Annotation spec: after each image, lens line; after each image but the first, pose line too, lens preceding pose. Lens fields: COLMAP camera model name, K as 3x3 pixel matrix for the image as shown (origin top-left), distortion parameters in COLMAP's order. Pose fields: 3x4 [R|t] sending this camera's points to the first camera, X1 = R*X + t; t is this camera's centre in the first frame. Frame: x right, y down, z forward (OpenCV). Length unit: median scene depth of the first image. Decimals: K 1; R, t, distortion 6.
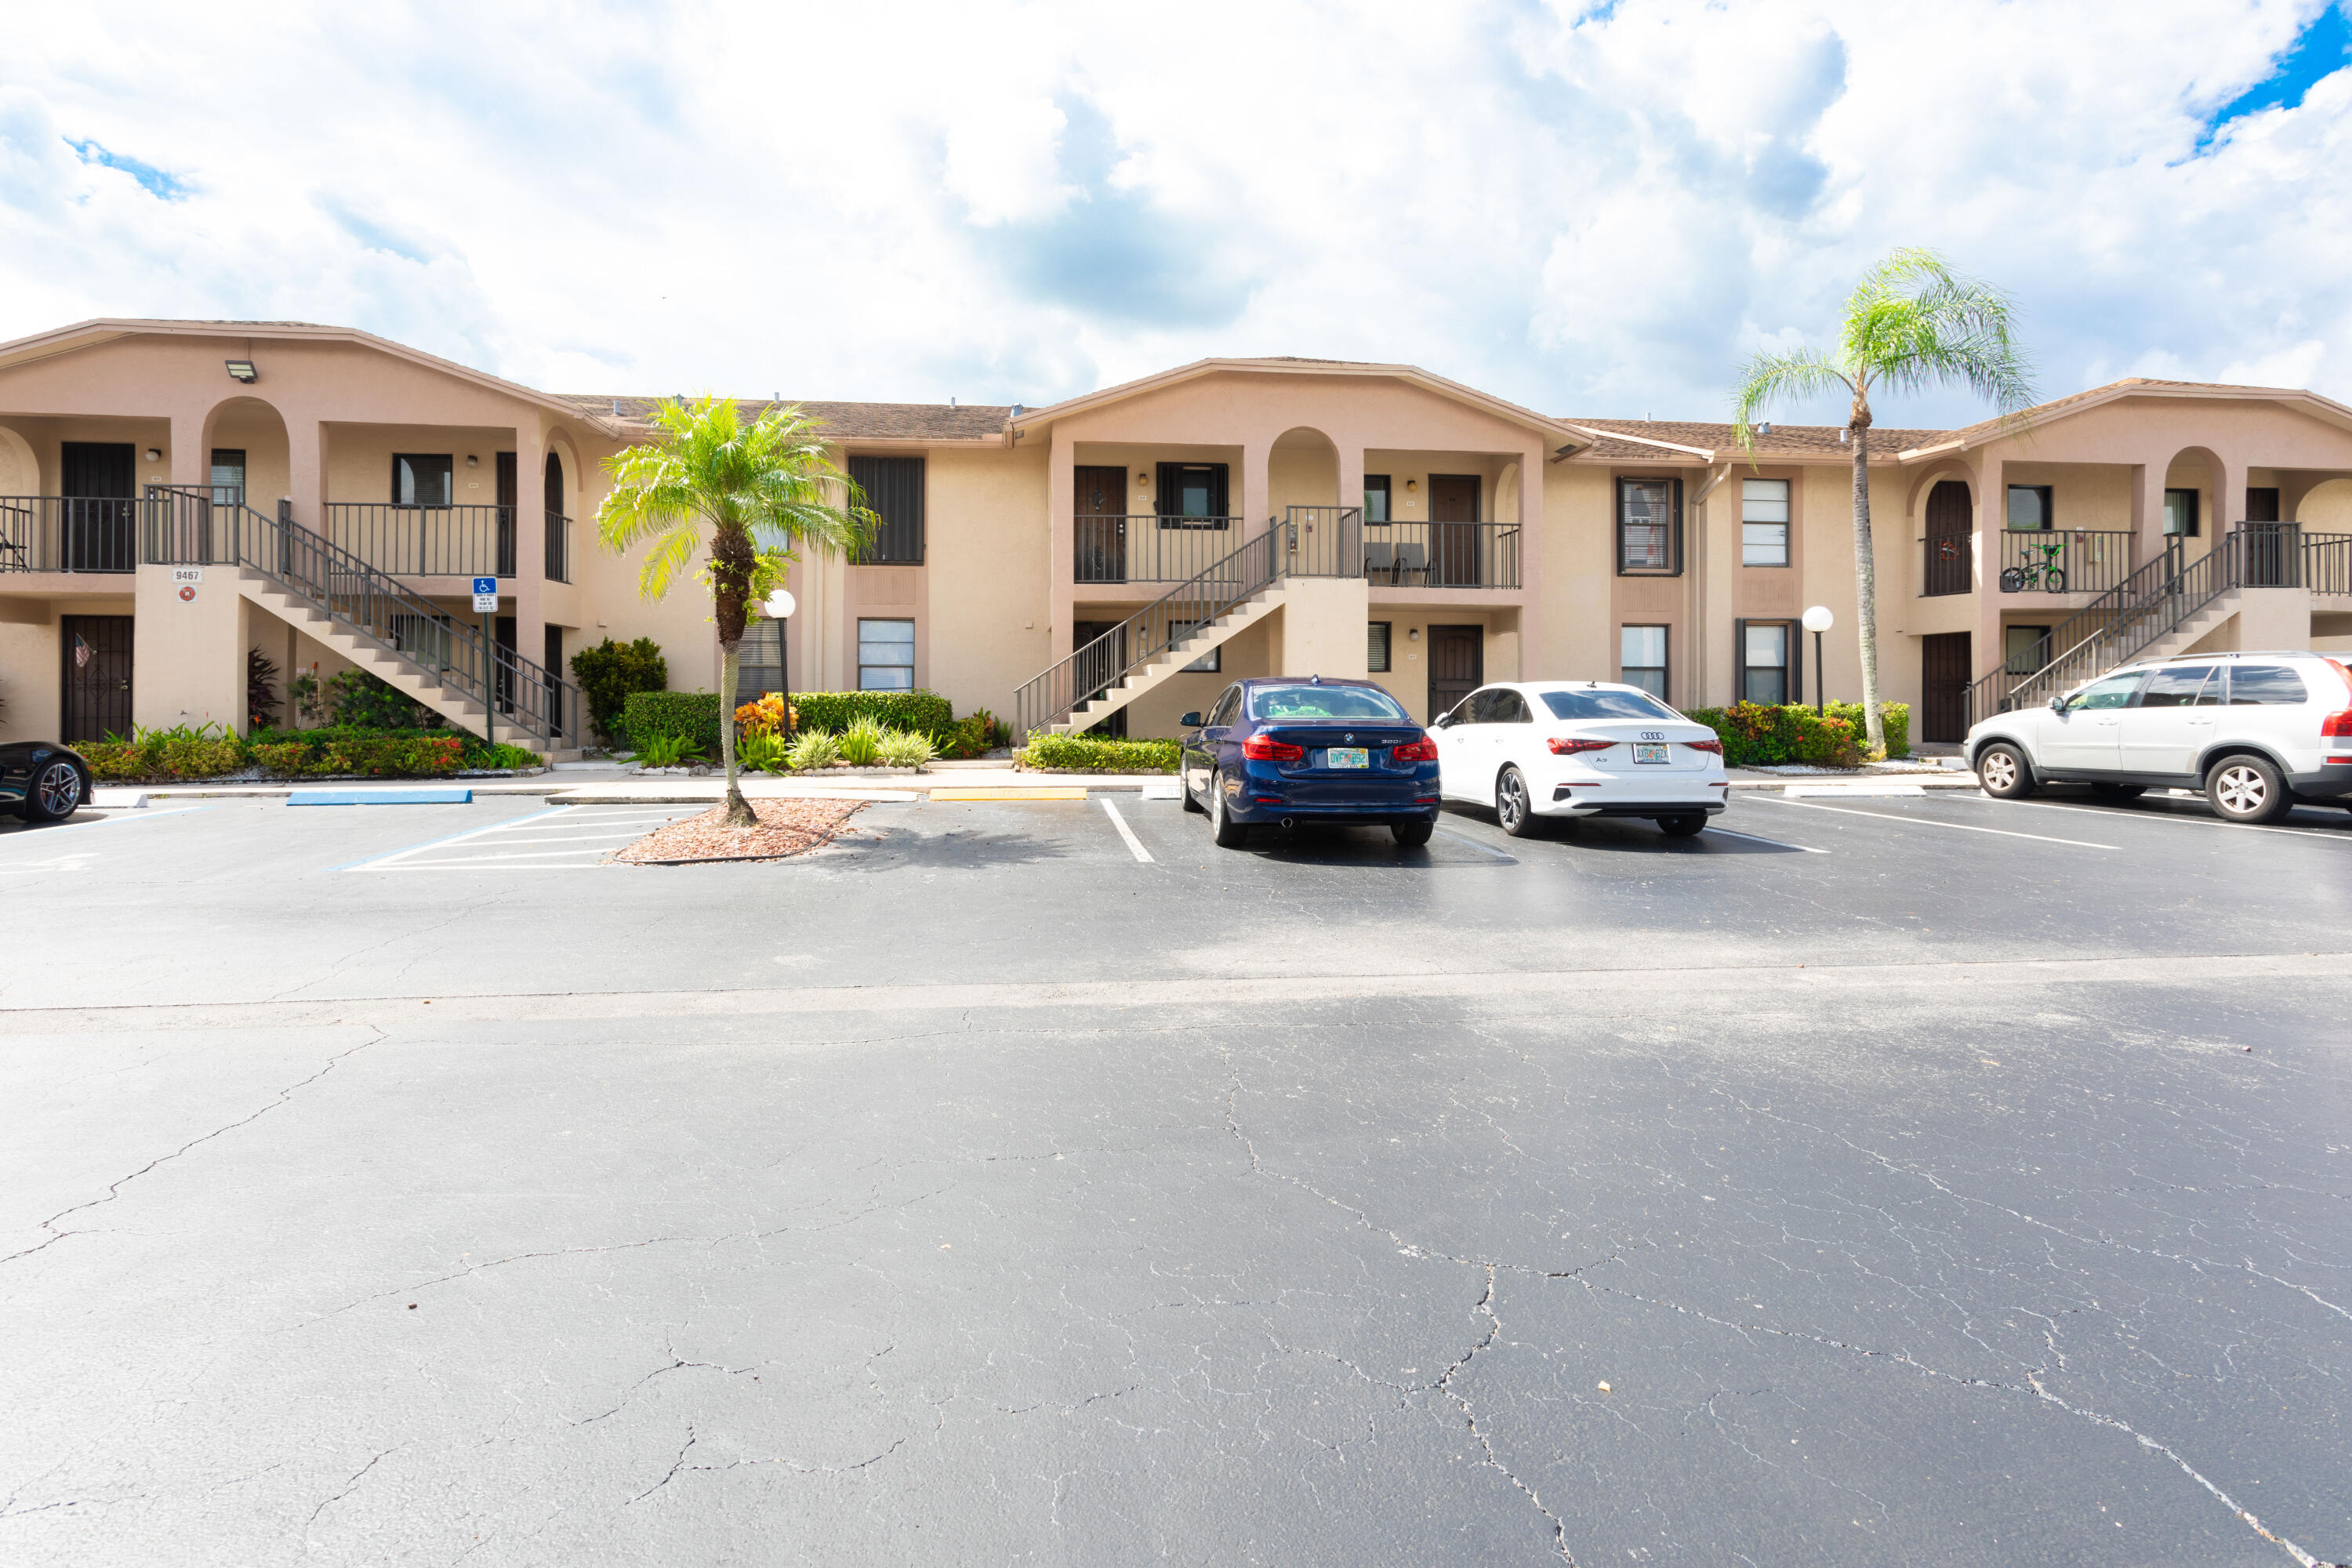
lens RADIAL K [[1205.1, 0, 1170.1], [0, 1205.1, 692.1], [0, 0, 1]] dist [-0.000800, -0.000017]
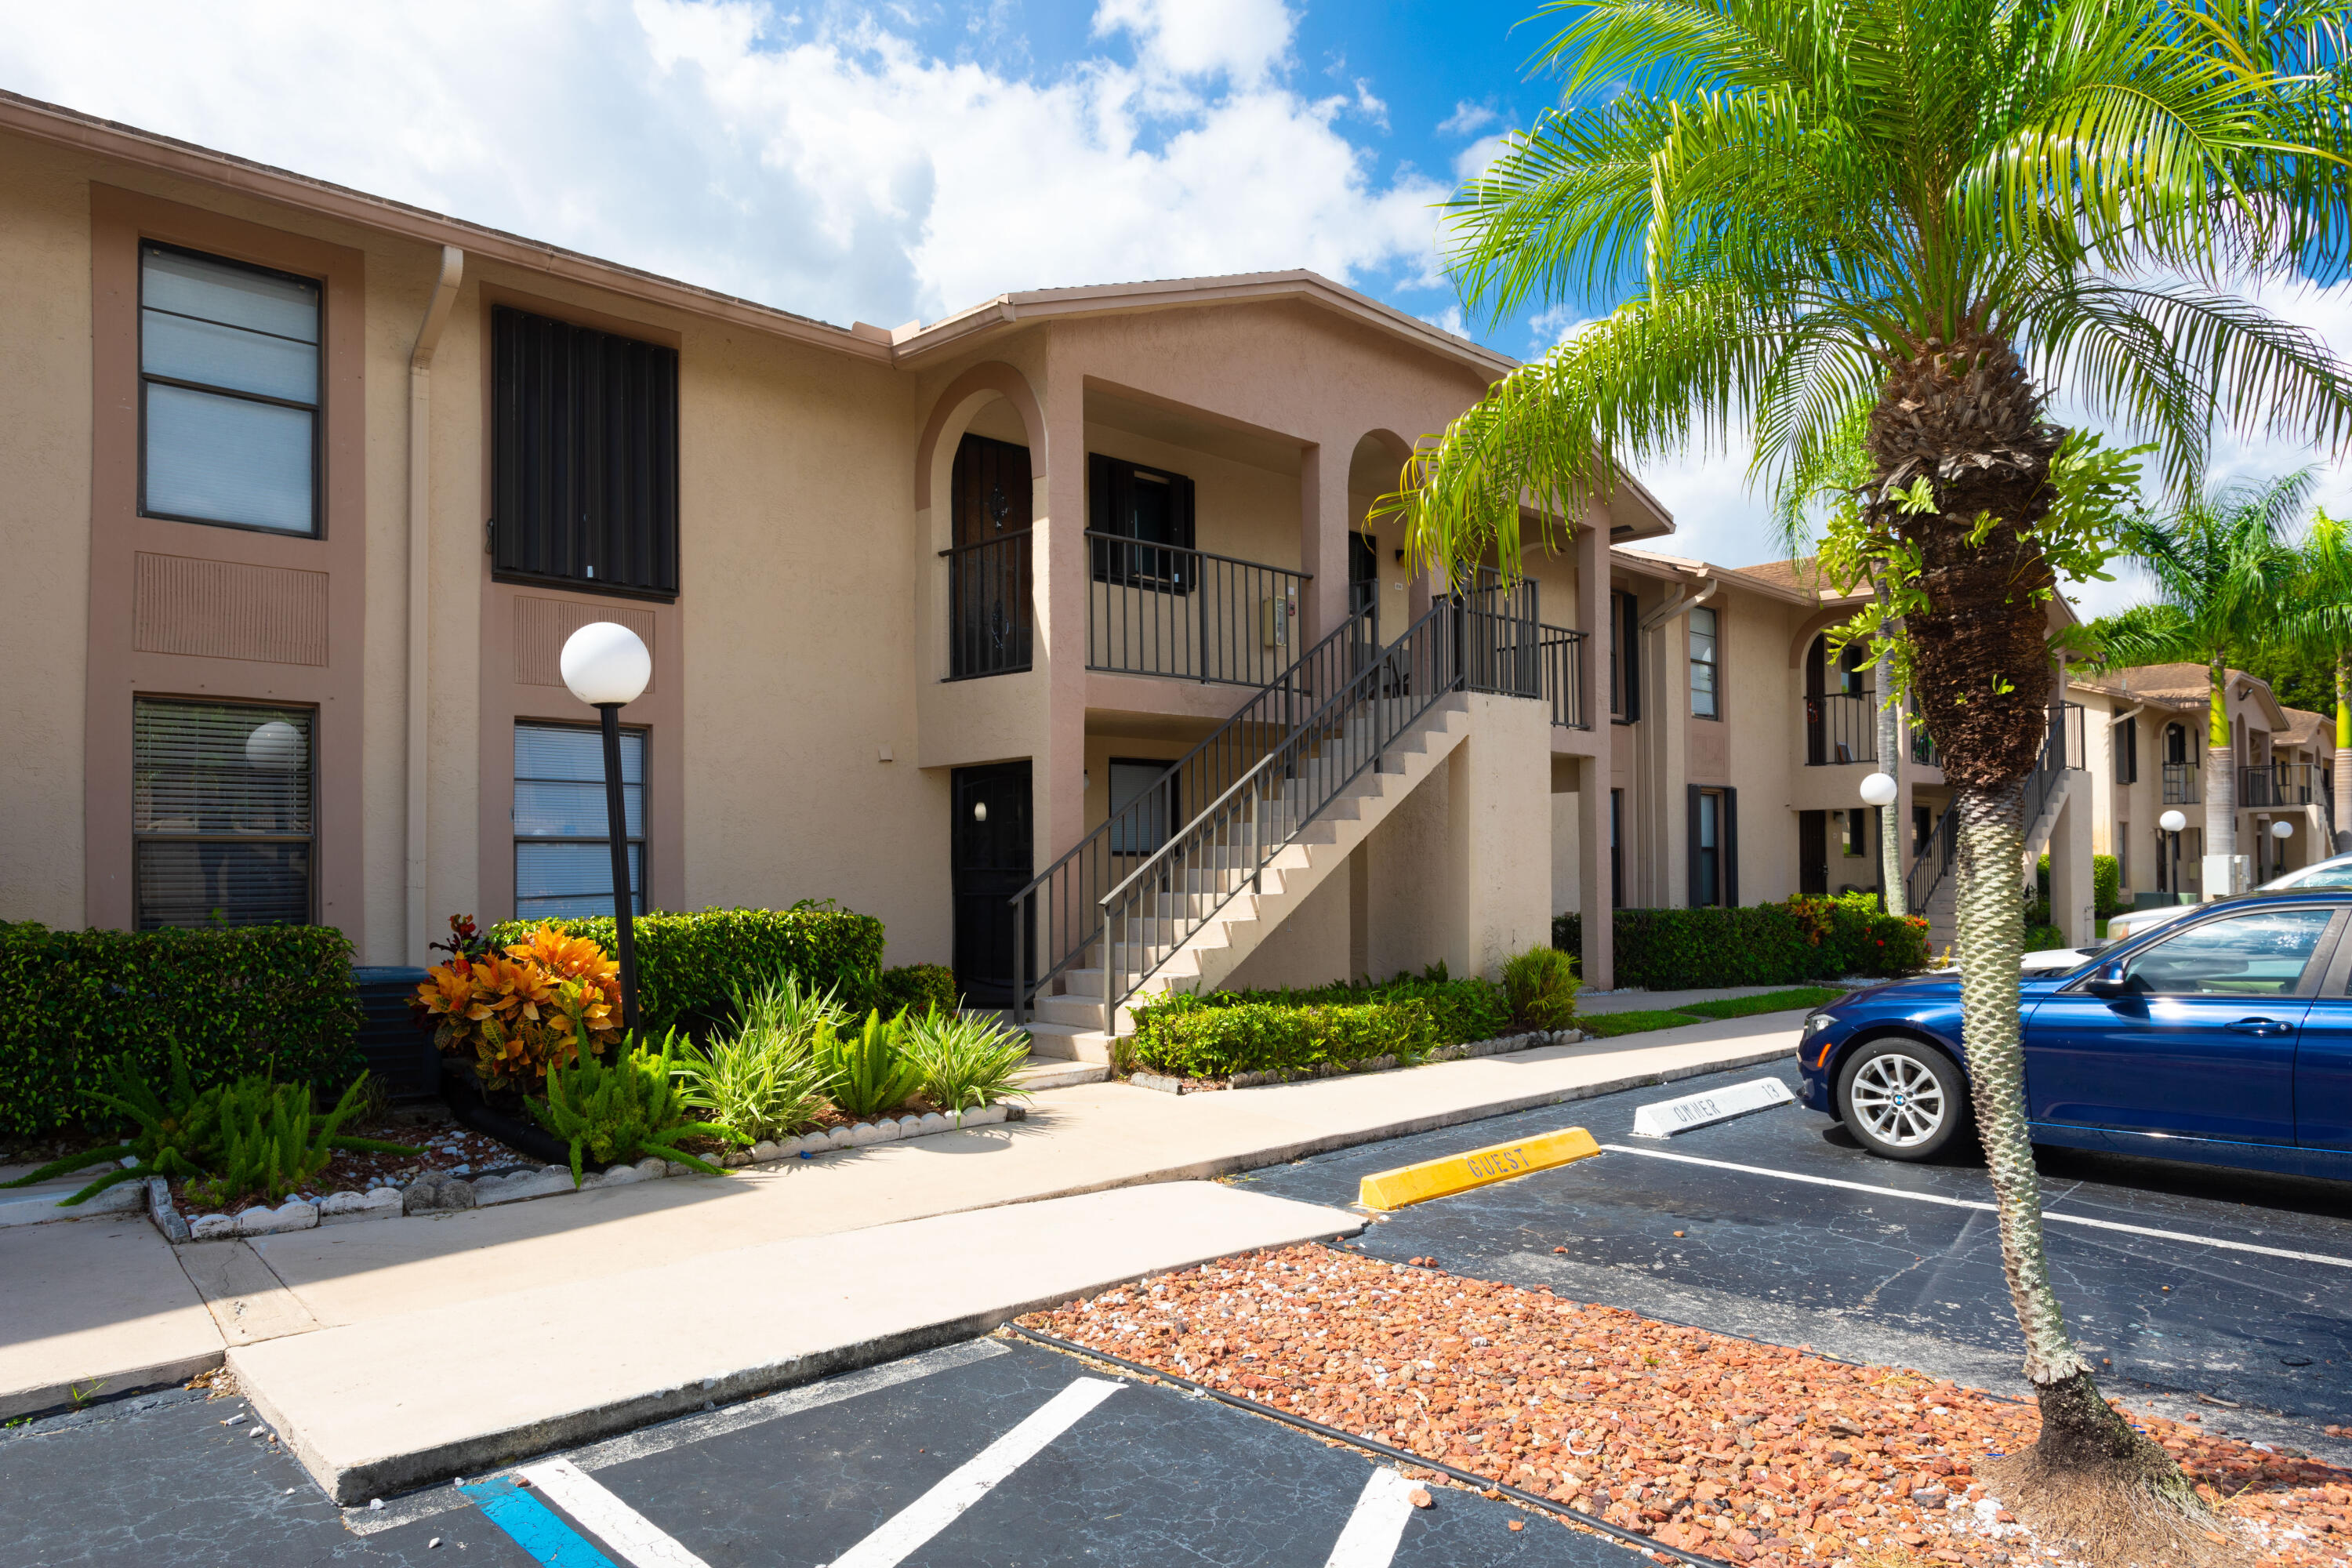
lens RADIAL K [[1487.3, 0, 1124.7], [0, 1487.3, 846.8], [0, 0, 1]] dist [-0.003788, -0.001004]
pose [[0.797142, 0.002022, 0.603788, -0.416537], [0.004974, 0.999938, -0.009915, -0.014994], [-0.603771, 0.010907, 0.797083, 0.516541]]
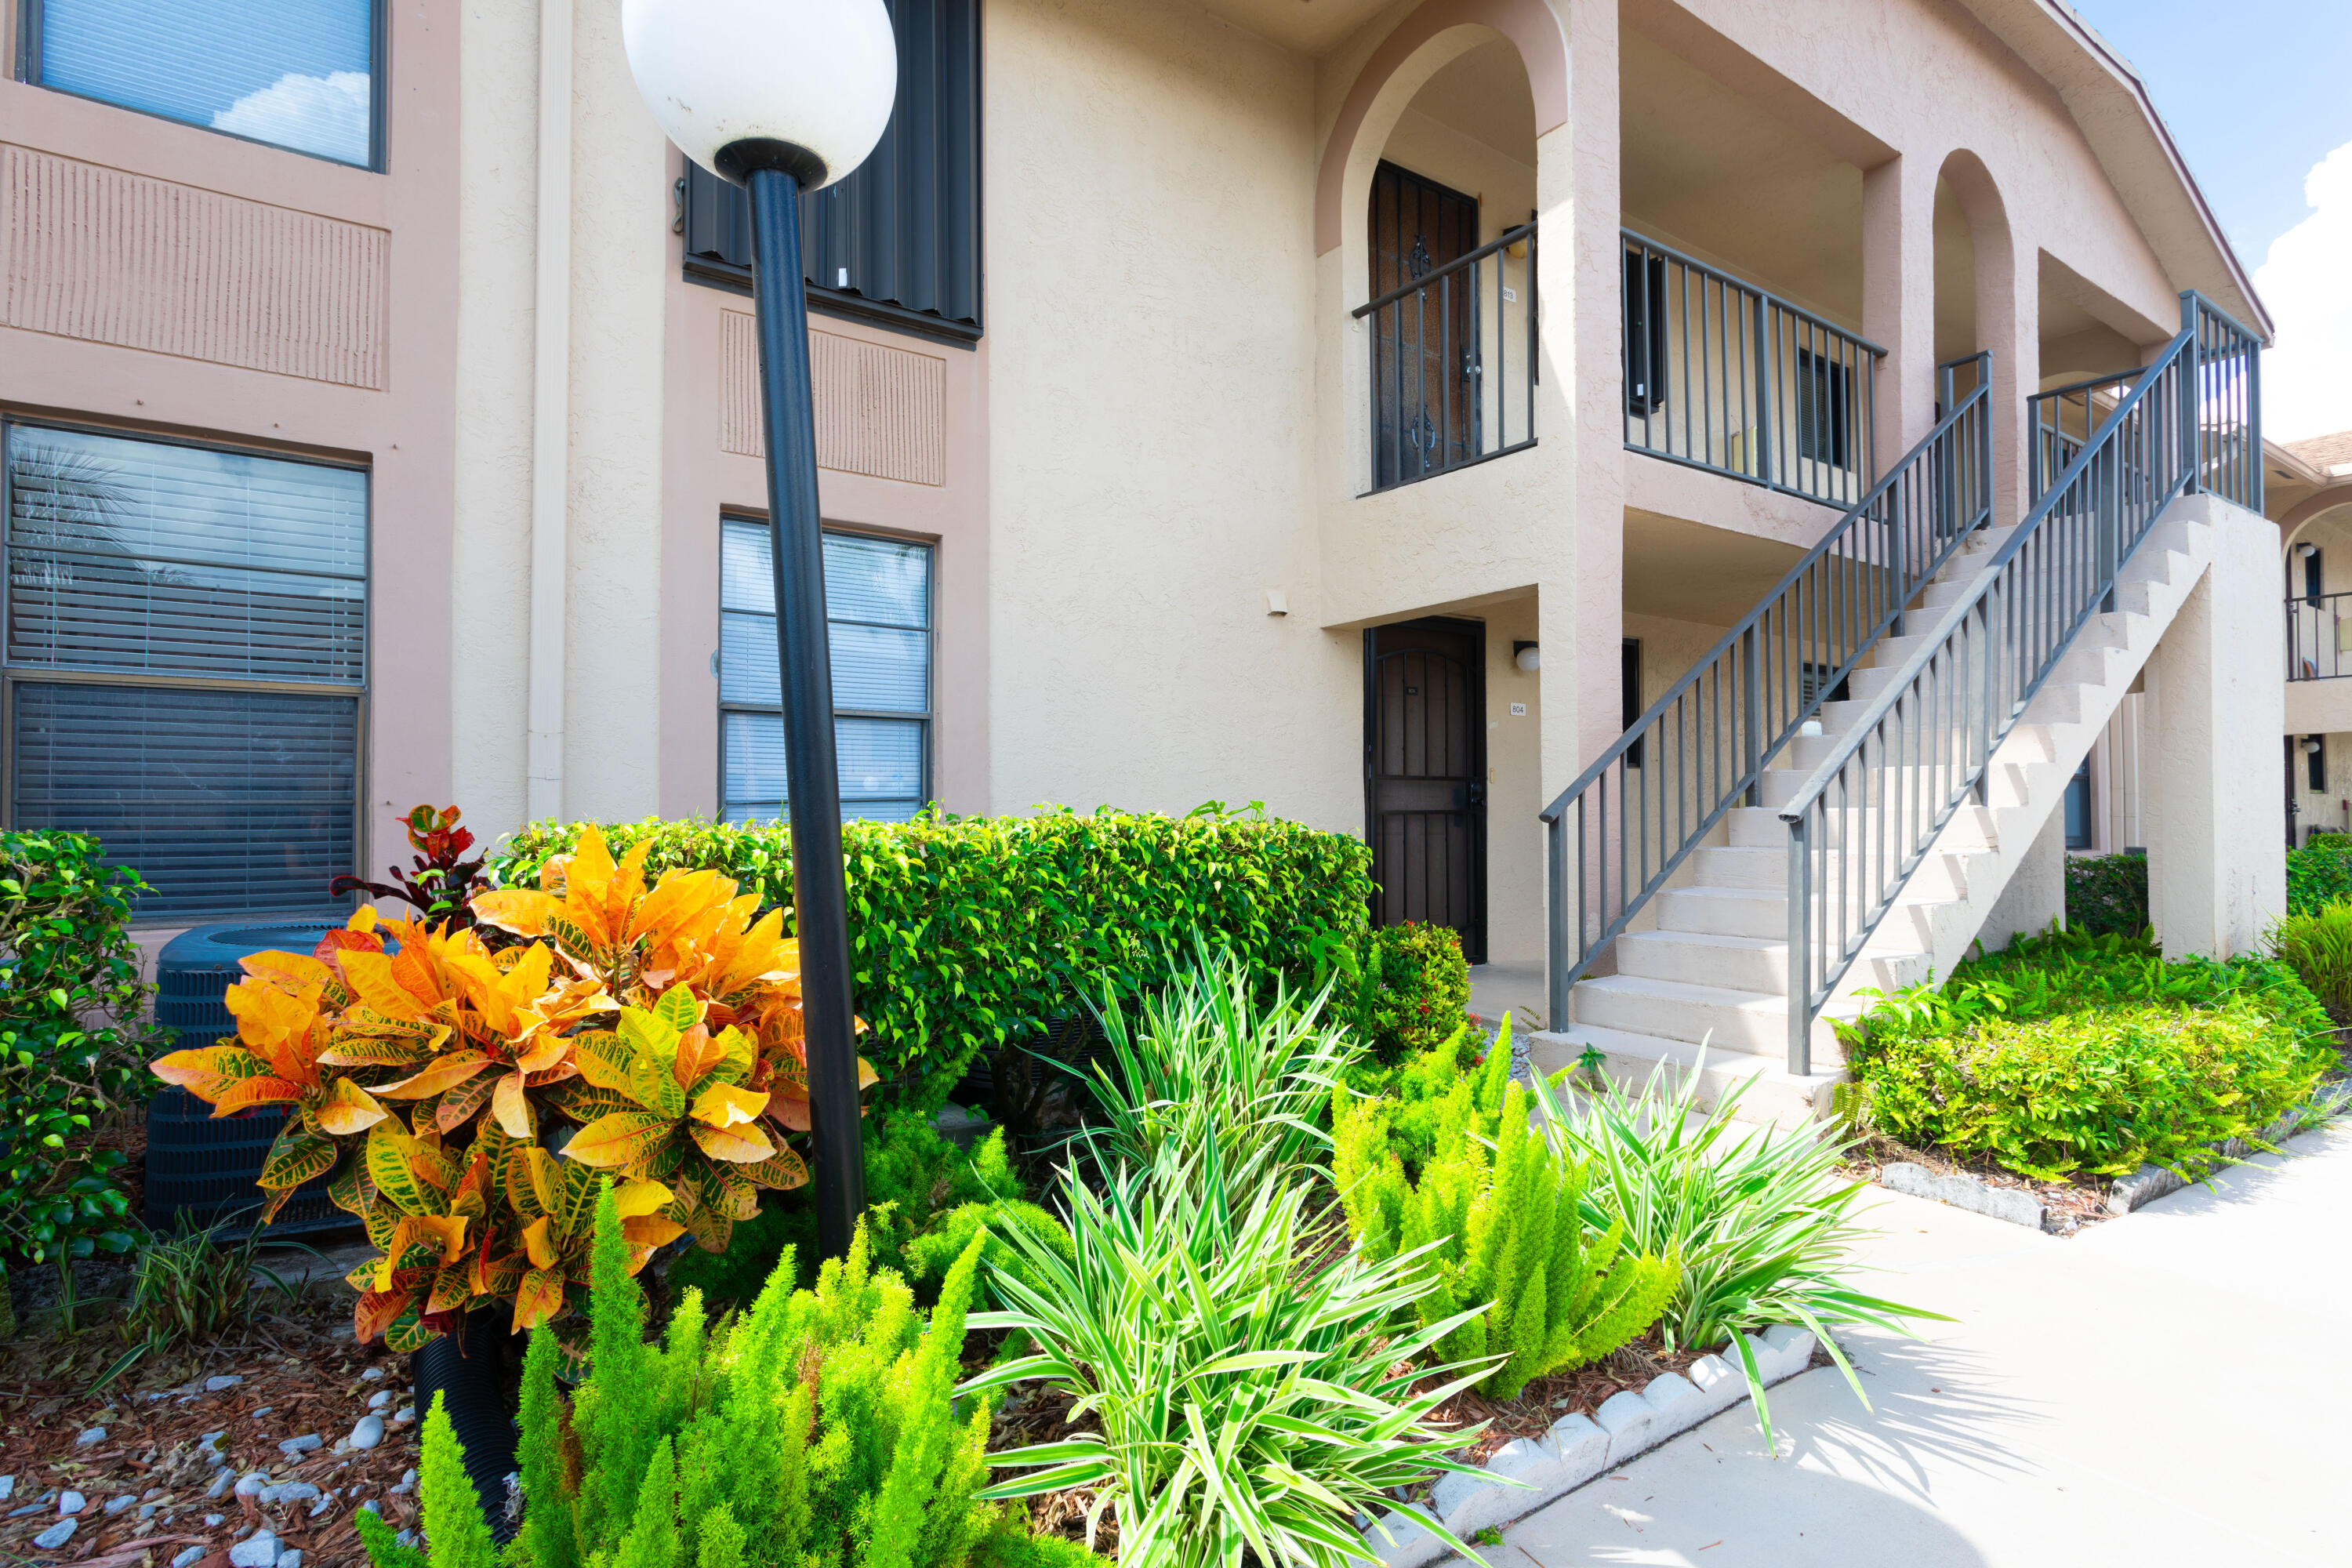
lens RADIAL K [[1193.4, 0, 1176.0], [0, 1193.4, 784.0], [0, 0, 1]] dist [-0.002598, -0.000266]
pose [[0.868723, 0.011846, 0.495156, -0.314605], [-0.000507, 0.999735, -0.023027, -0.001558], [-0.495297, 0.019753, 0.868499, 0.788977]]
